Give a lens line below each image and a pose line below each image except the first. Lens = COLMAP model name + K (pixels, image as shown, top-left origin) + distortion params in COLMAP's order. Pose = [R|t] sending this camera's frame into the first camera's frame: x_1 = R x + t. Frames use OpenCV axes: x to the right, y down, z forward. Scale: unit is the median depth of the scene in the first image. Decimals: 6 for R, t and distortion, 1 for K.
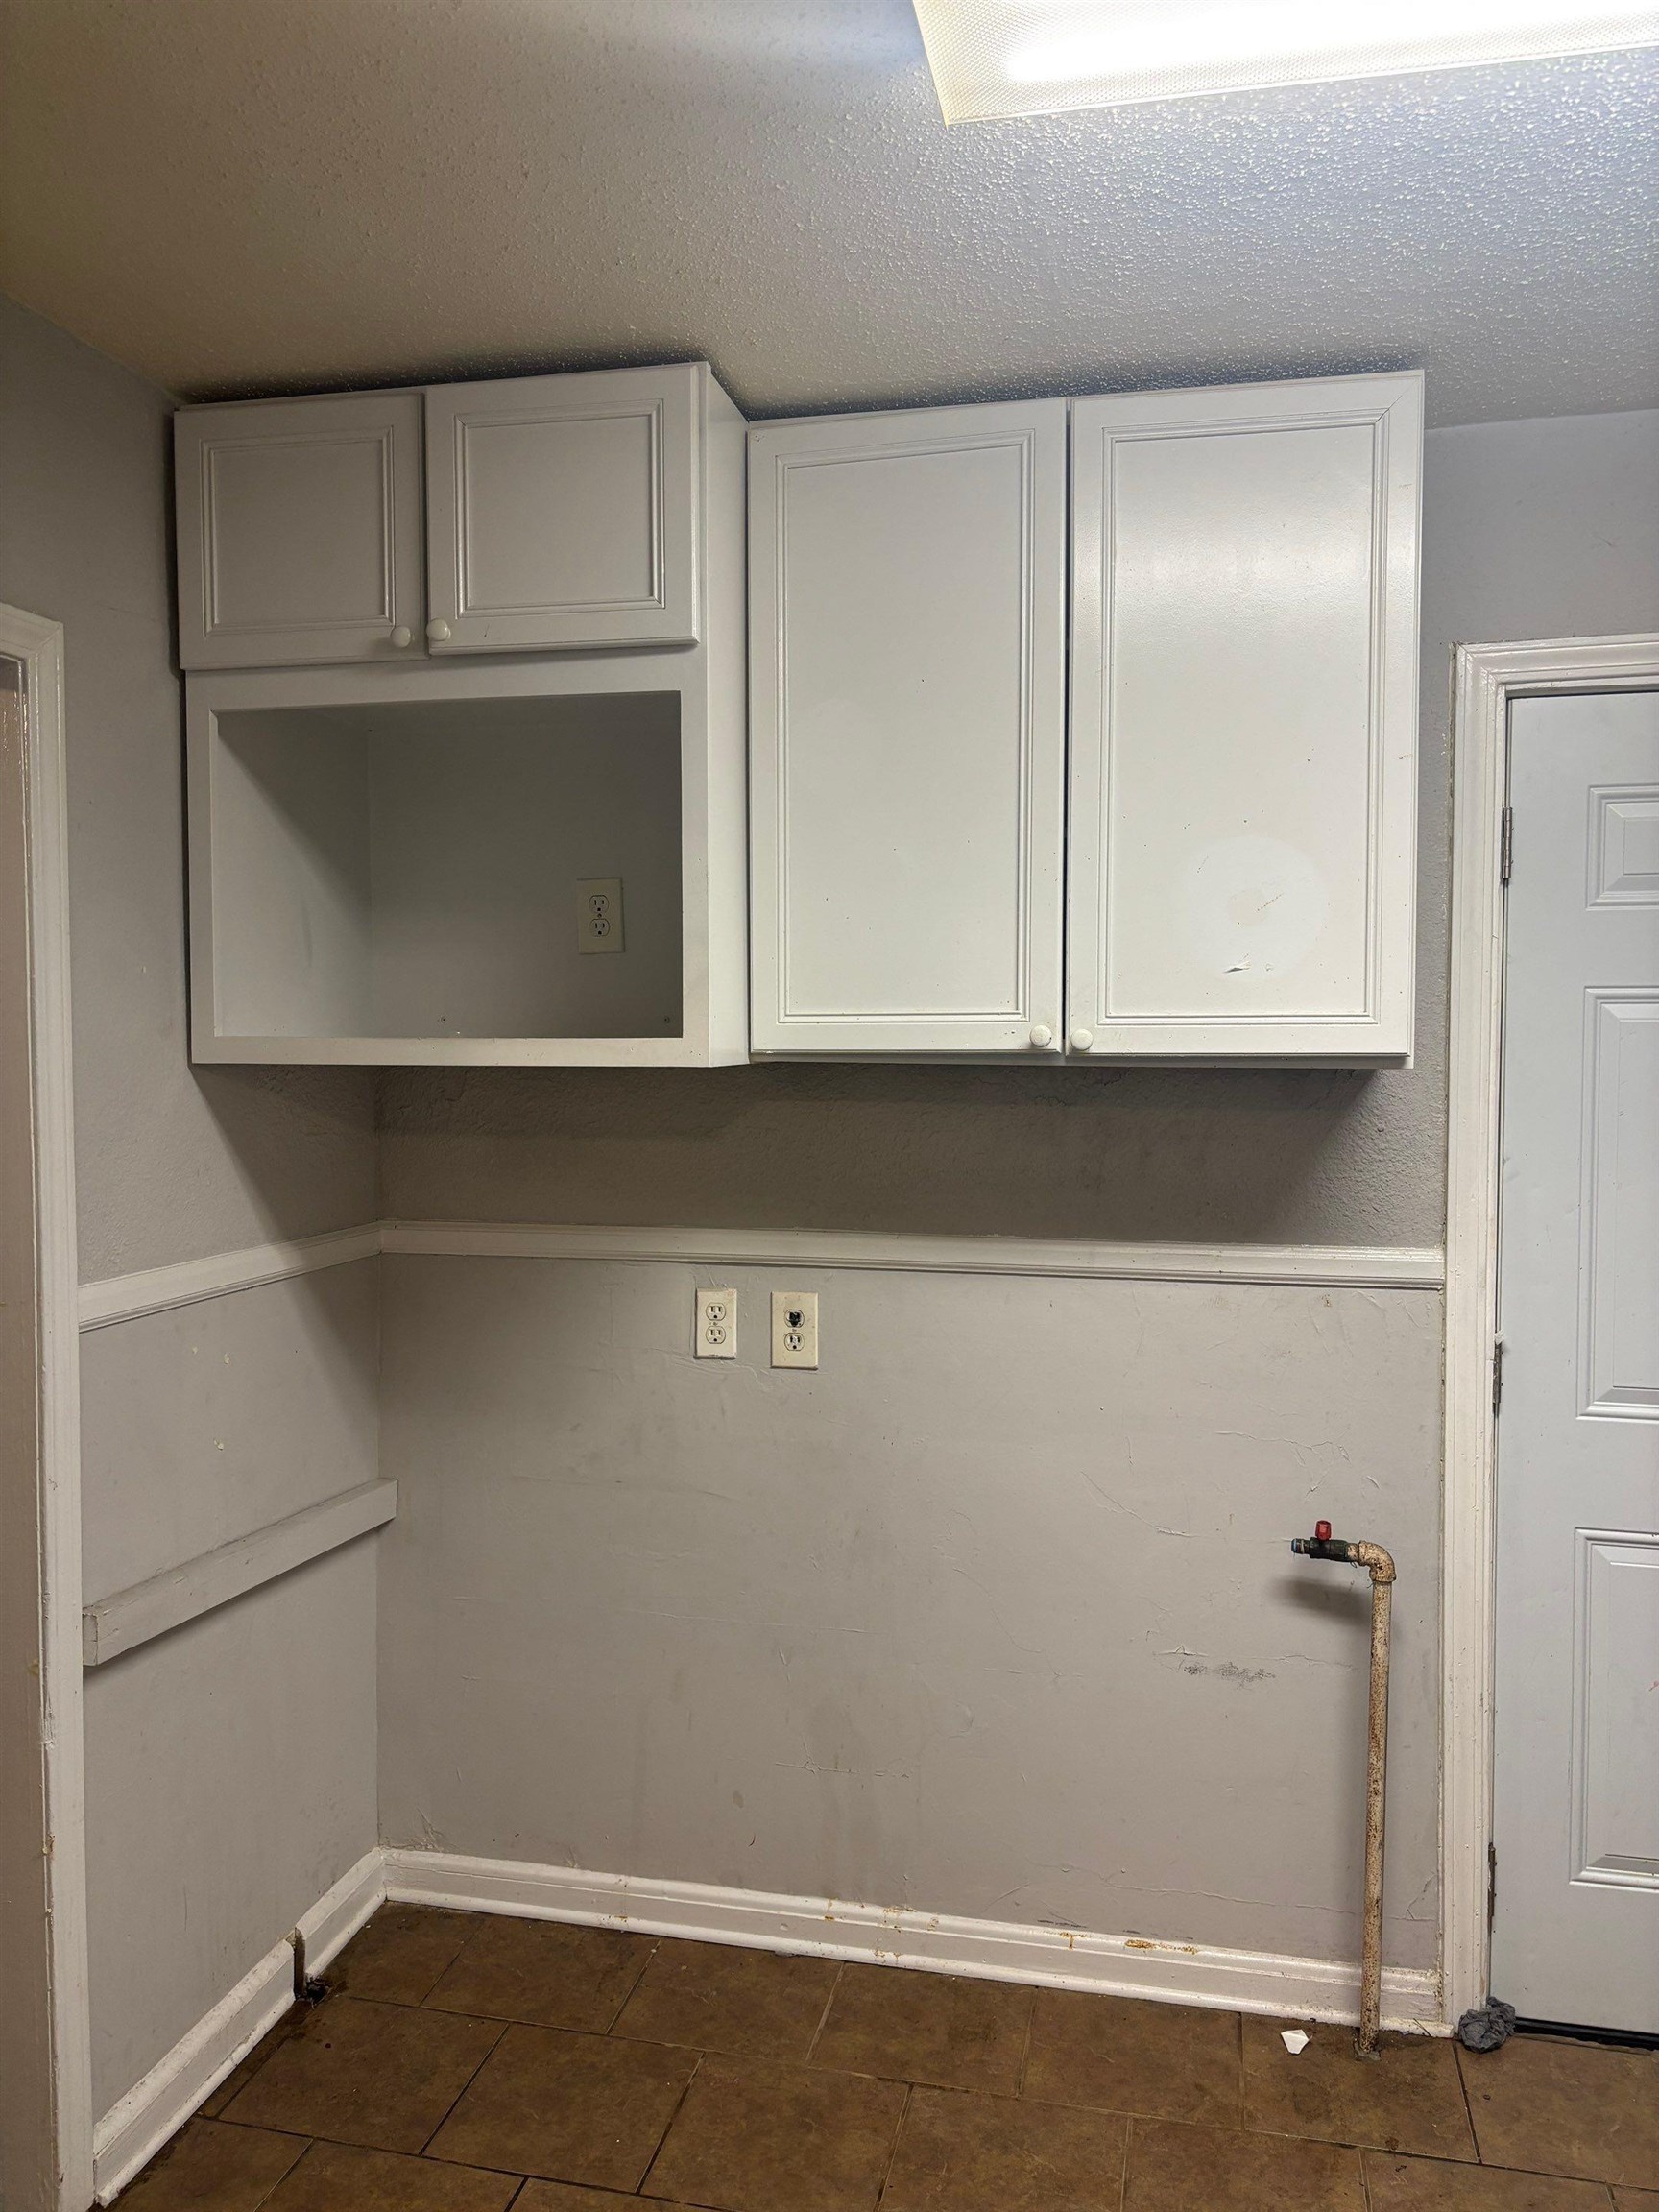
lens RADIAL K [[1676.0, 0, 829.7], [0, 1676.0, 1105.7], [0, 0, 1]] dist [0.058419, -0.067678]
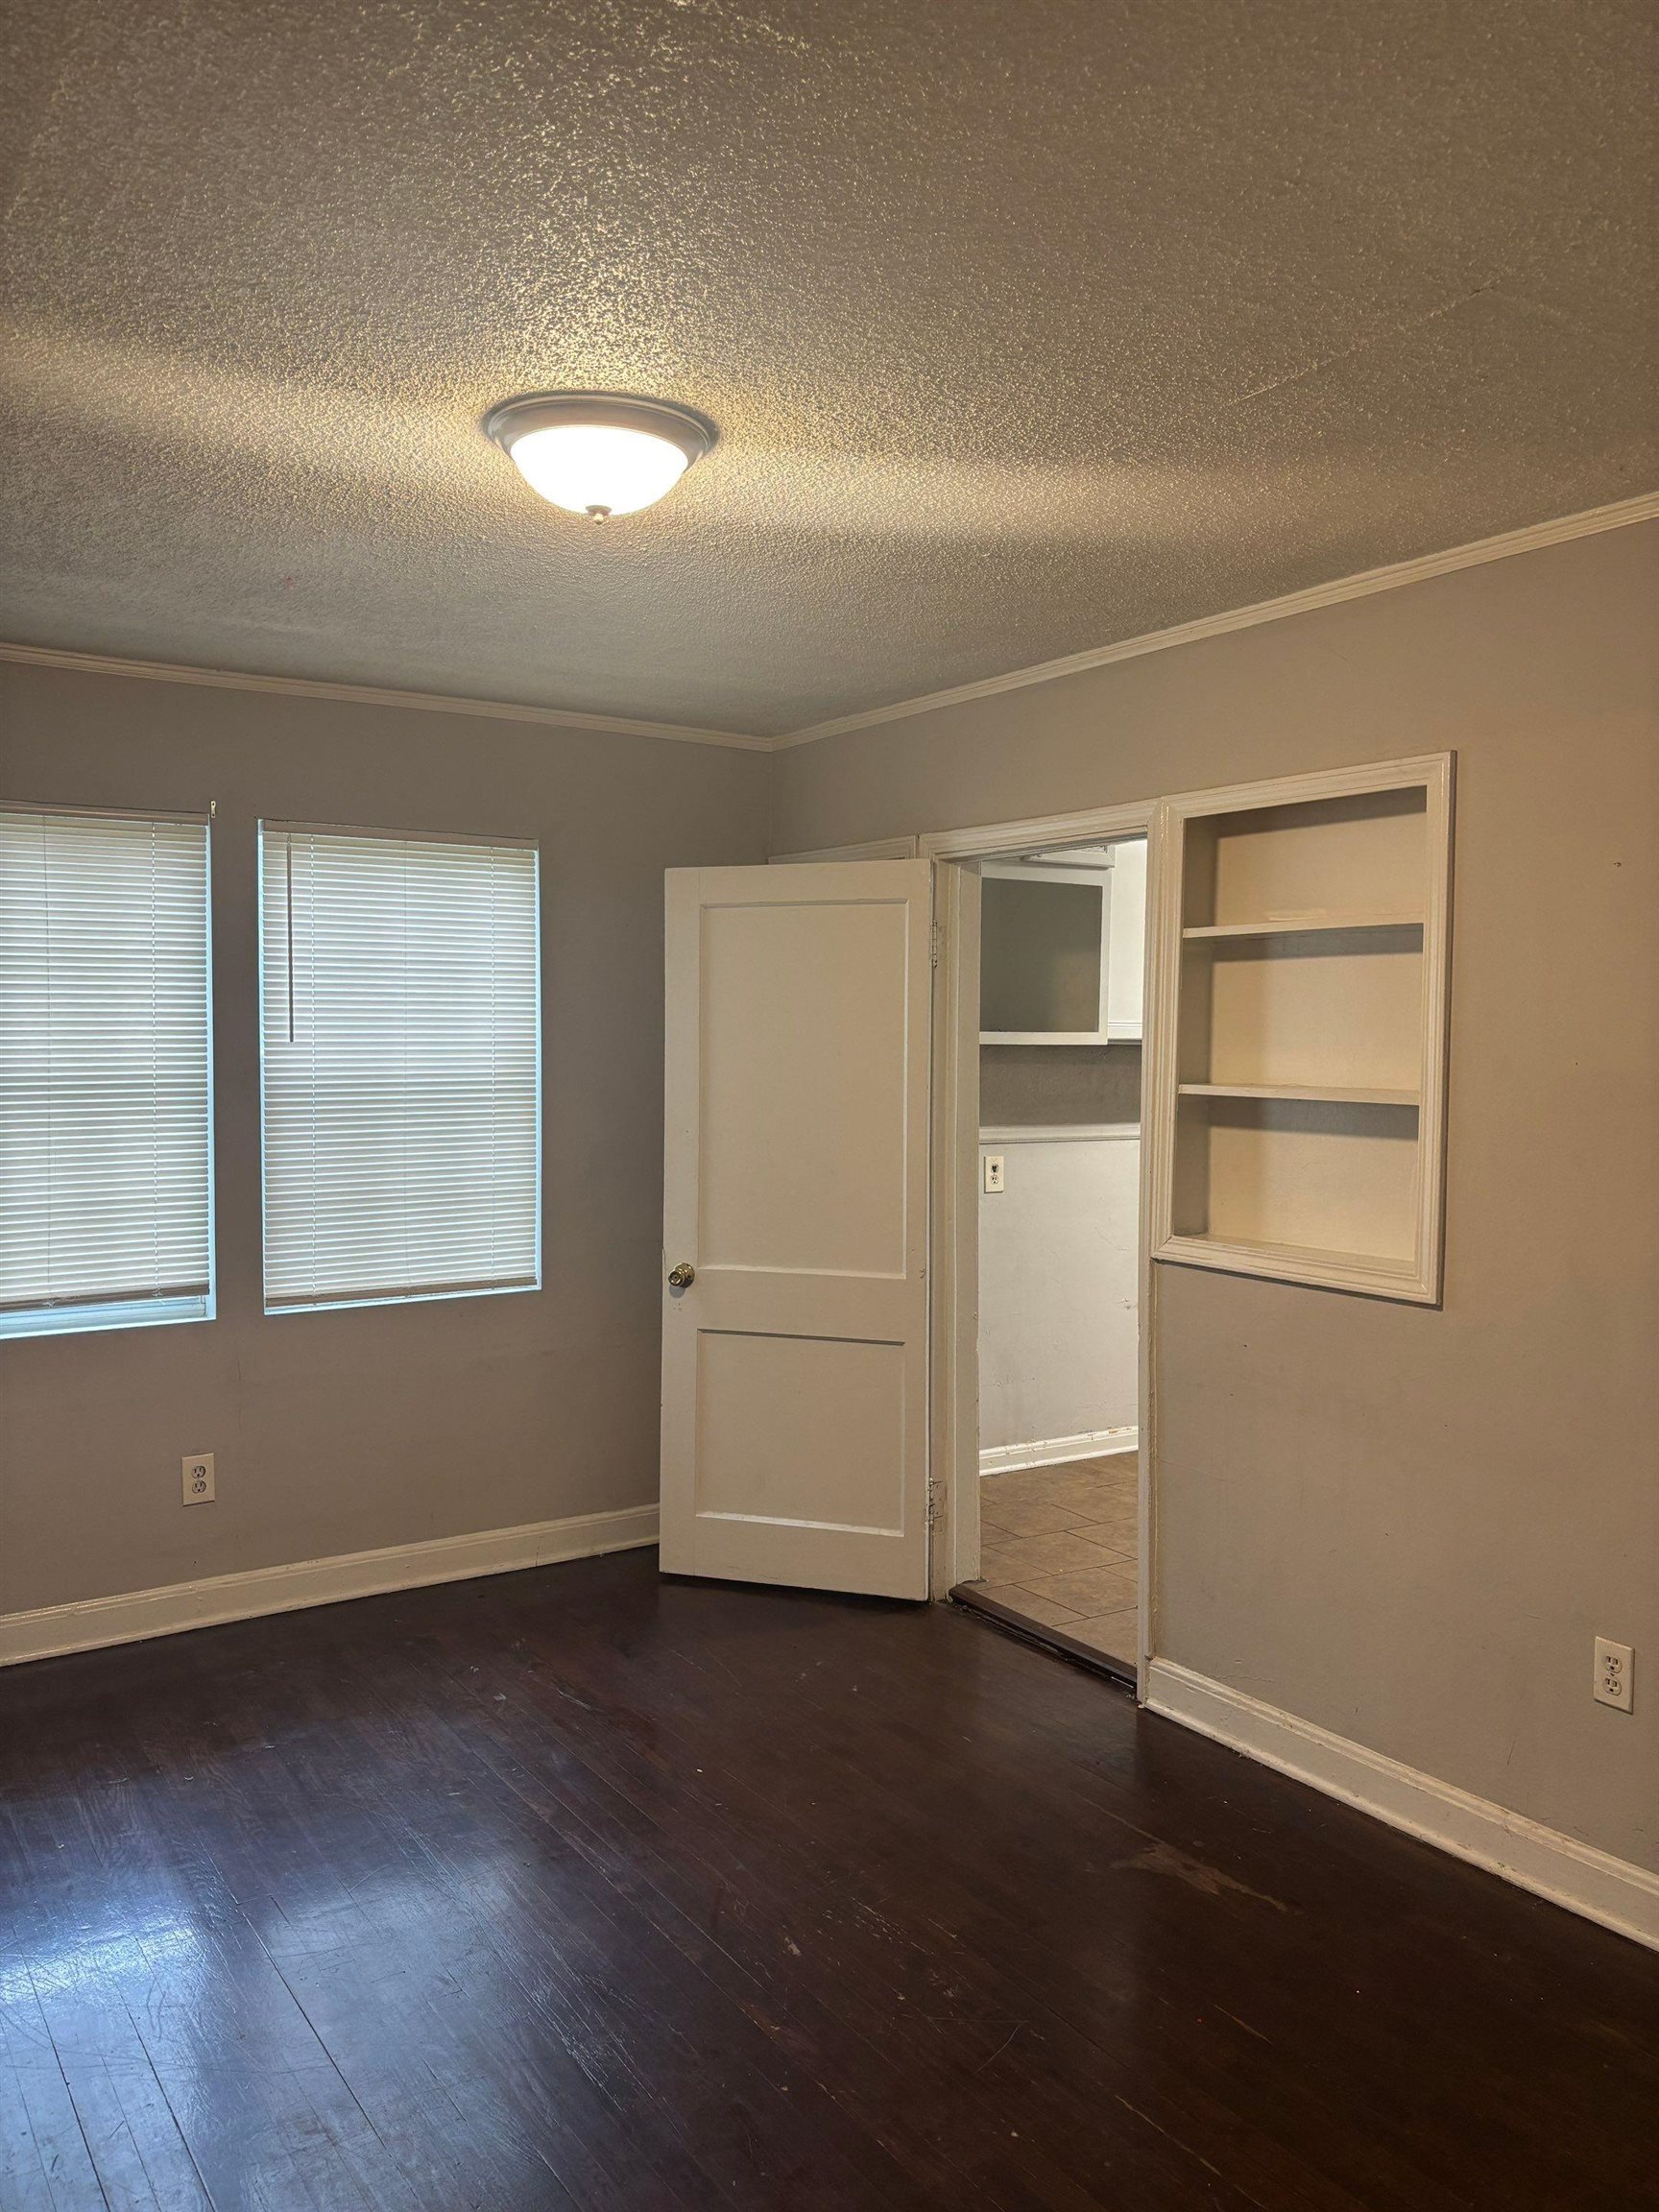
lens RADIAL K [[1676.0, 0, 822.1], [0, 1676.0, 1104.6], [0, 0, 1]] dist [0.058419, -0.067678]
pose [[0.700766, -0.032622, 0.712645, -1.647574], [0.029650, 0.999423, 0.016594, 0.007564], [-0.712774, 0.009501, 0.701329, -0.301261]]
